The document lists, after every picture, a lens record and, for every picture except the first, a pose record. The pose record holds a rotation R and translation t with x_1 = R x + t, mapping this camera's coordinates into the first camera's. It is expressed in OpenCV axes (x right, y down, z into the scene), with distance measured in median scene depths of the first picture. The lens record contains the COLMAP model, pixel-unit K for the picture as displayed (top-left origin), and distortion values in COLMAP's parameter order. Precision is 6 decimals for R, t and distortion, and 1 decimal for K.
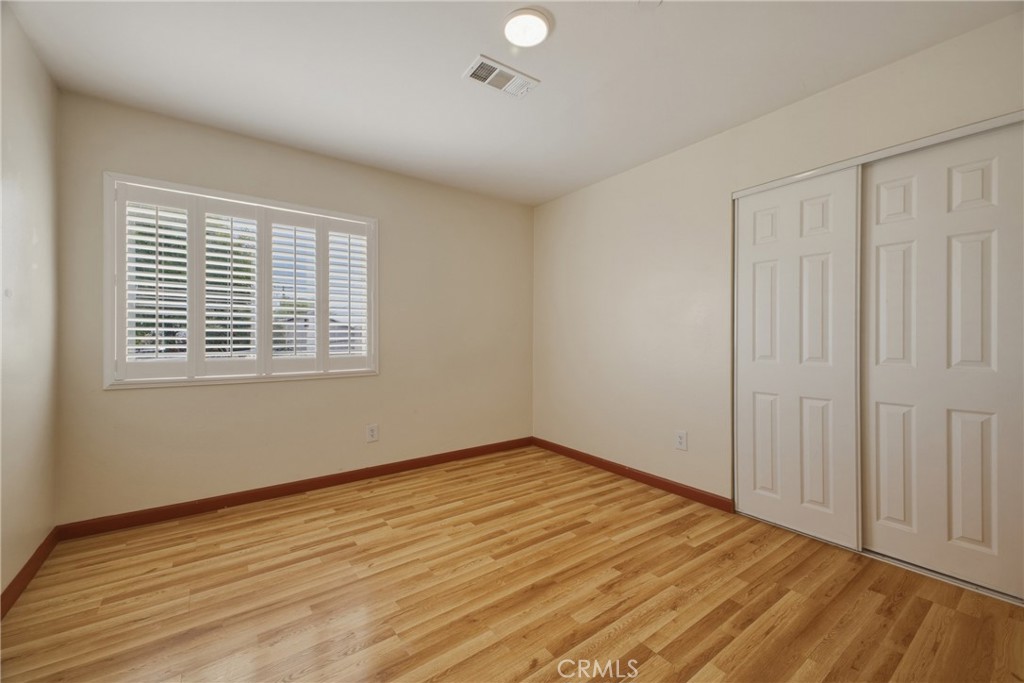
lens RADIAL K [[406.7, 0, 510.9], [0, 406.7, 336.9], [0, 0, 1]] dist [0.017196, -0.003404]
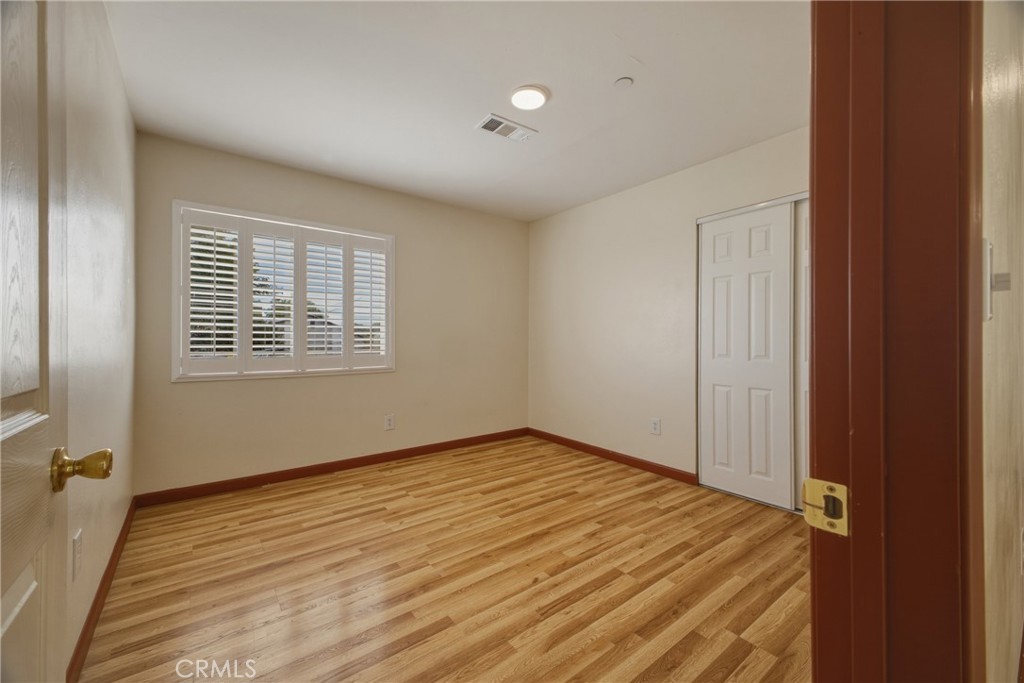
lens RADIAL K [[406.7, 0, 510.6], [0, 406.7, 338.3], [0, 0, 1]] dist [0.017196, -0.003404]
pose [[0.999791, 0.001395, 0.020375, -0.030844], [-0.001416, 0.999999, 0.000989, -0.001709], [-0.020374, -0.001017, 0.999792, -0.196569]]
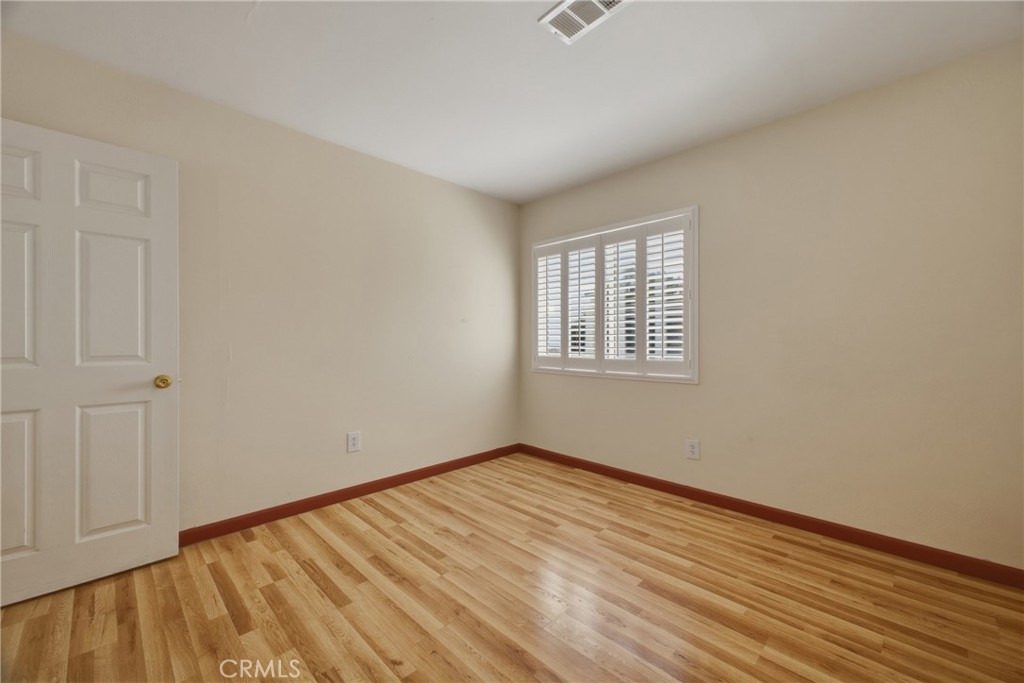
lens RADIAL K [[406.7, 0, 519.1], [0, 406.7, 340.9], [0, 0, 1]] dist [0.017196, -0.003404]
pose [[0.159334, -0.001982, -0.987223, 0.625612], [-0.000250, 0.999998, -0.002048, 0.003973], [0.987225, 0.000573, 0.159333, 0.644357]]
